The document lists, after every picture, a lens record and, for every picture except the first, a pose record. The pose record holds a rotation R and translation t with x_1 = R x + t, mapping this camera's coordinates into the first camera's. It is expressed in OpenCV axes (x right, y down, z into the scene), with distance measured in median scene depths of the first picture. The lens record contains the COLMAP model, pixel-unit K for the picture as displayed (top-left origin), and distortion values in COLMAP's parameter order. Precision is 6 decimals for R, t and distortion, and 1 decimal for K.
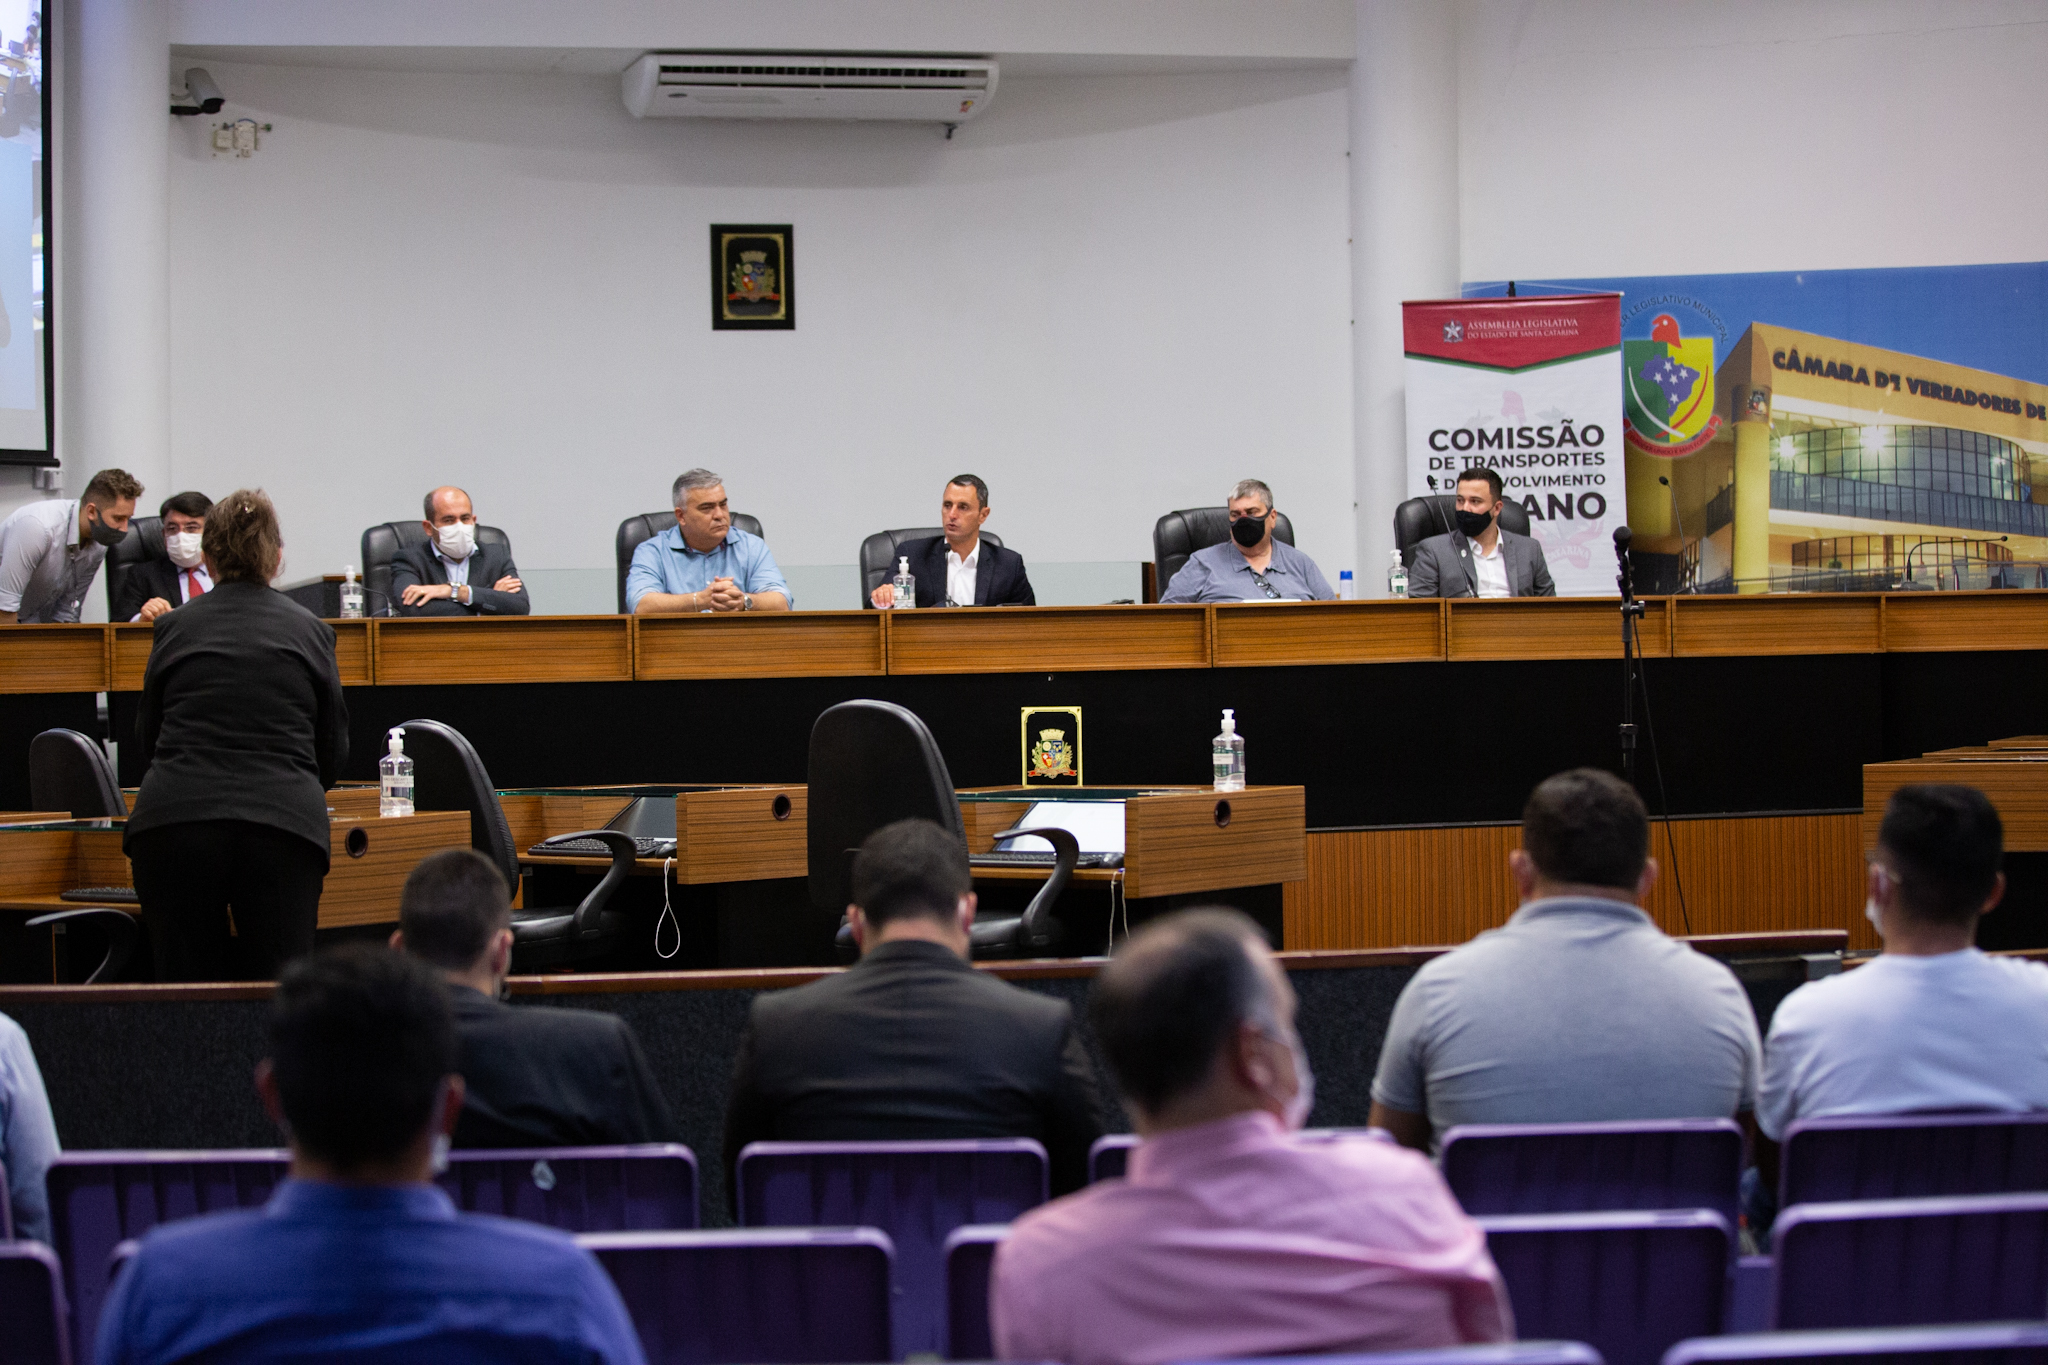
lens RADIAL K [[4274.8, 0, 898.8], [0, 4274.8, 687.1], [0, 0, 1]] dist [-0.314481, 0.125132]
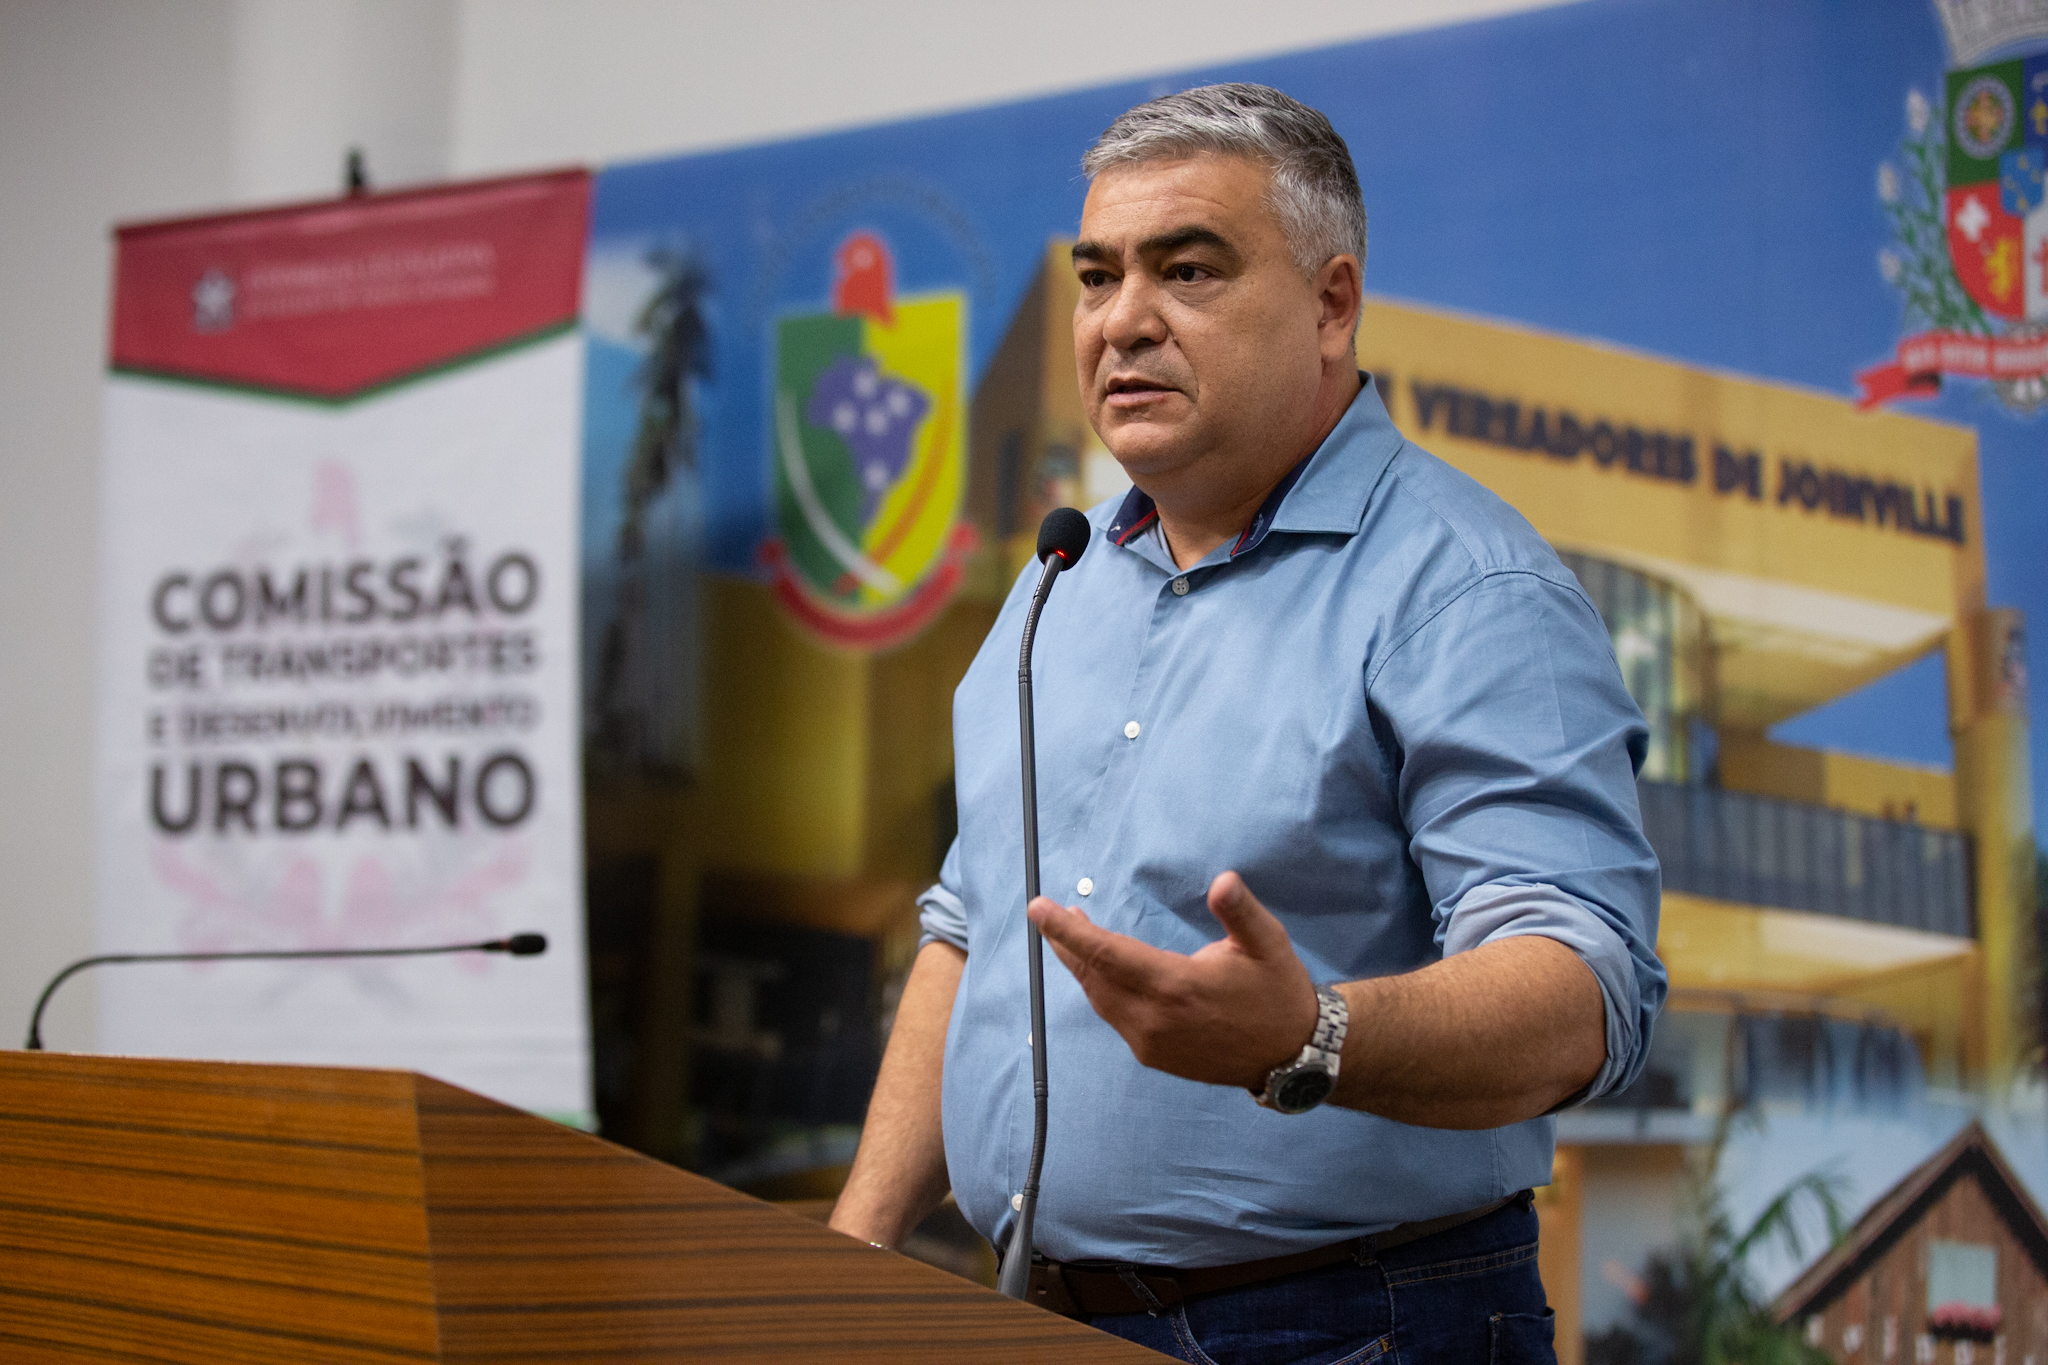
lens RADIAL K [[4414.4, 0, 1024.0], [0, 4414.4, 682.5], [0, 0, 1]] dist [-0.289429, 0.024292]
pose [[0.935013, 0.002746, -0.354603, 0.326793], [-0.025158, 0.997964, -0.058609, -0.031775], [0.353720, 0.063721, 0.933178, 0.684678]]
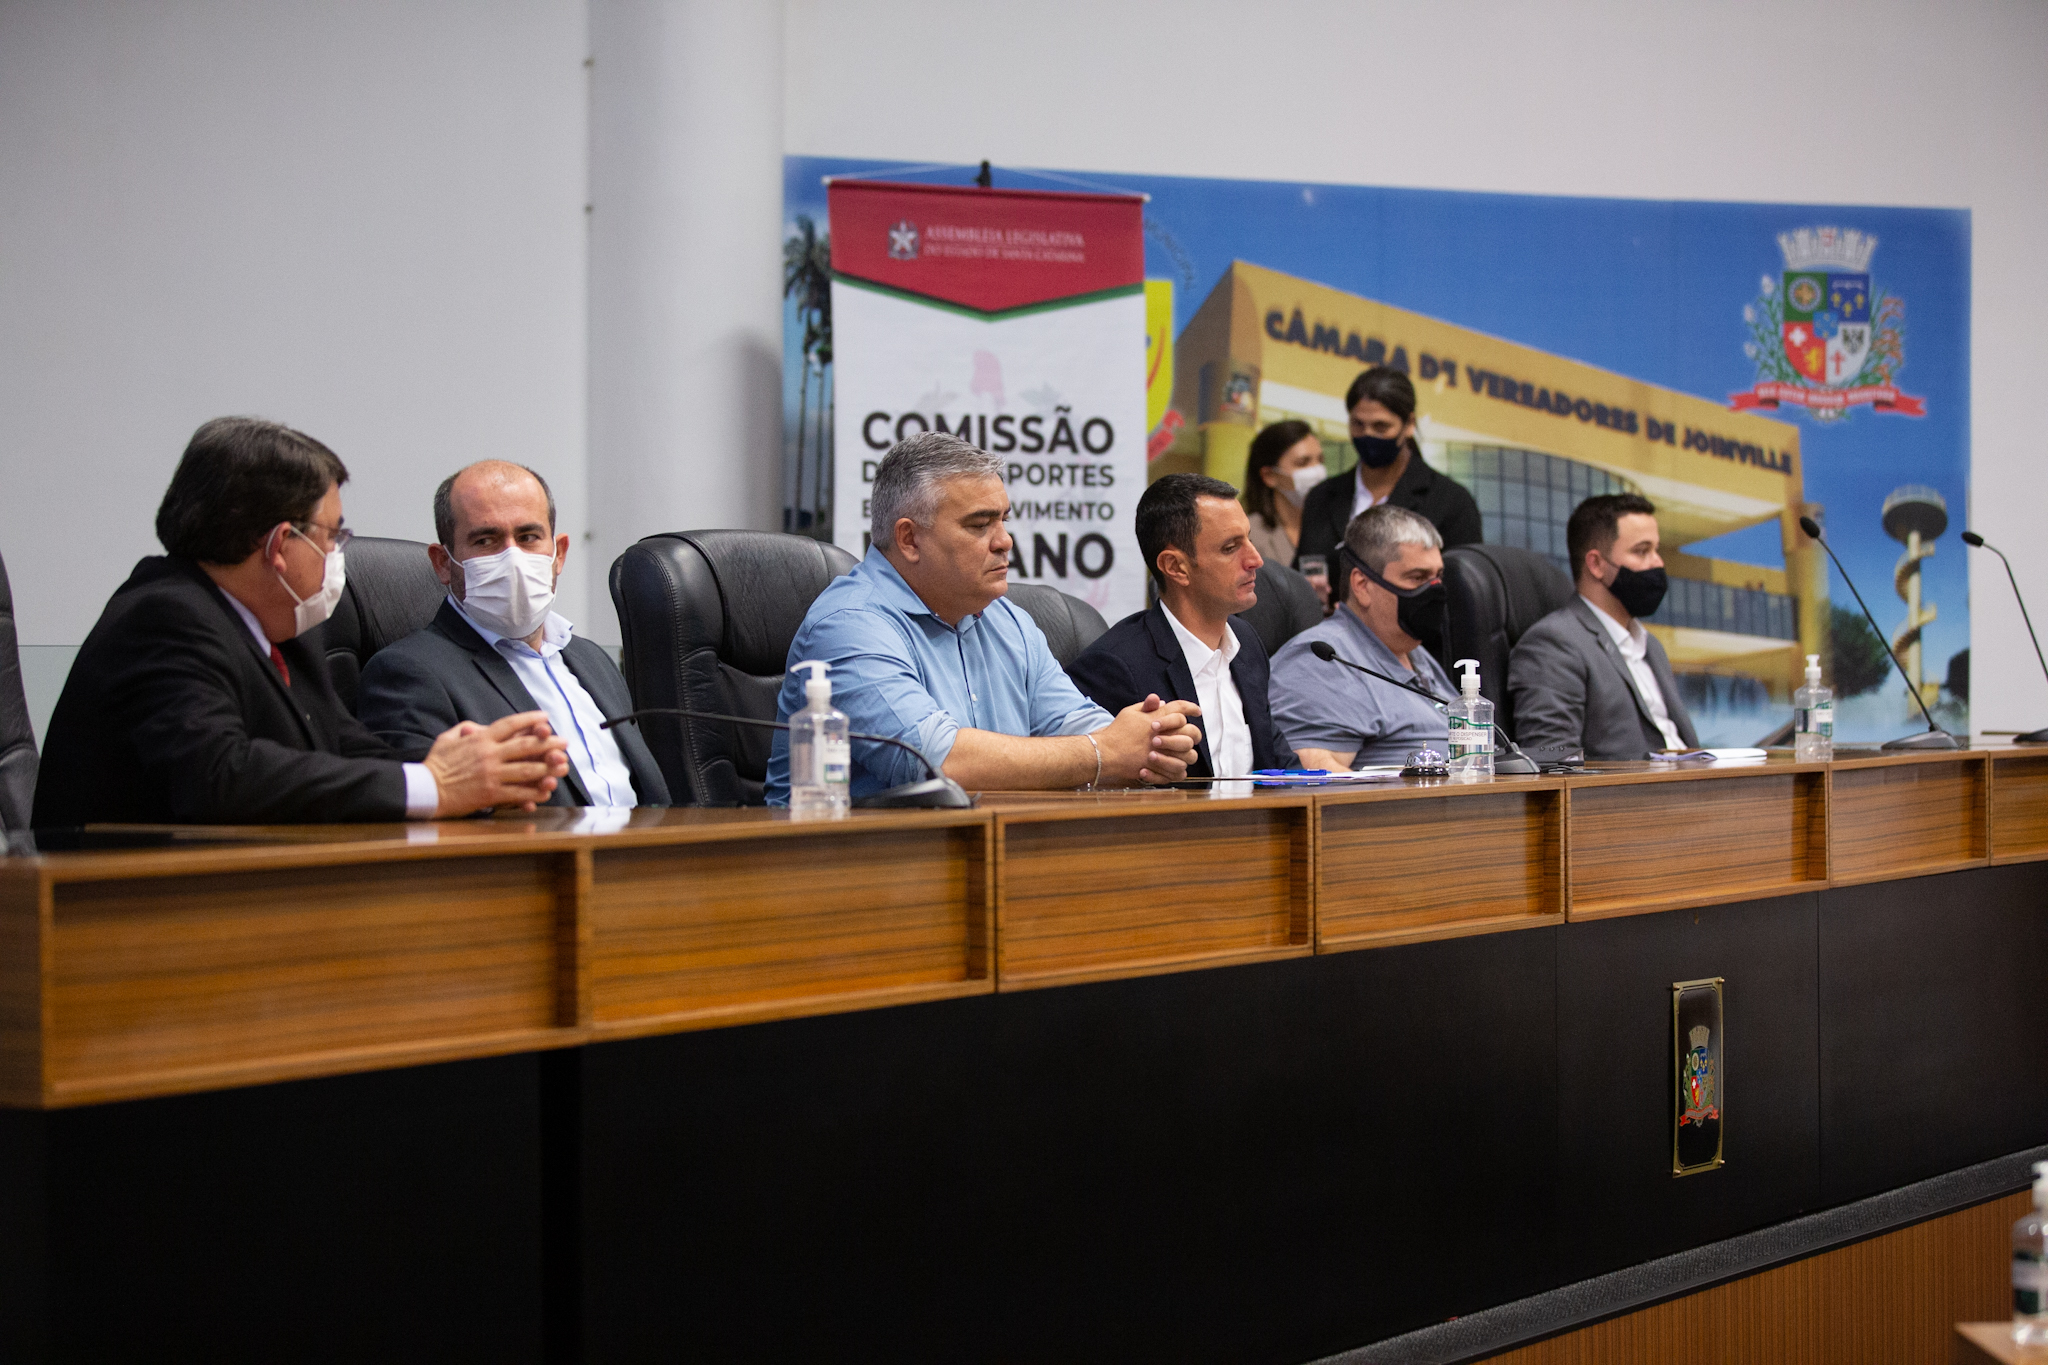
lens RADIAL K [[4875.5, 0, 1024.0], [0, 4875.5, 682.5], [0, 0, 1]] dist [-0.255622, 0.350283]
pose [[0.695222, 0.014400, 0.718651, -0.326137], [-0.008407, 0.999894, -0.011902, -0.017177], [-0.718746, 0.002233, 0.695269, 0.538182]]
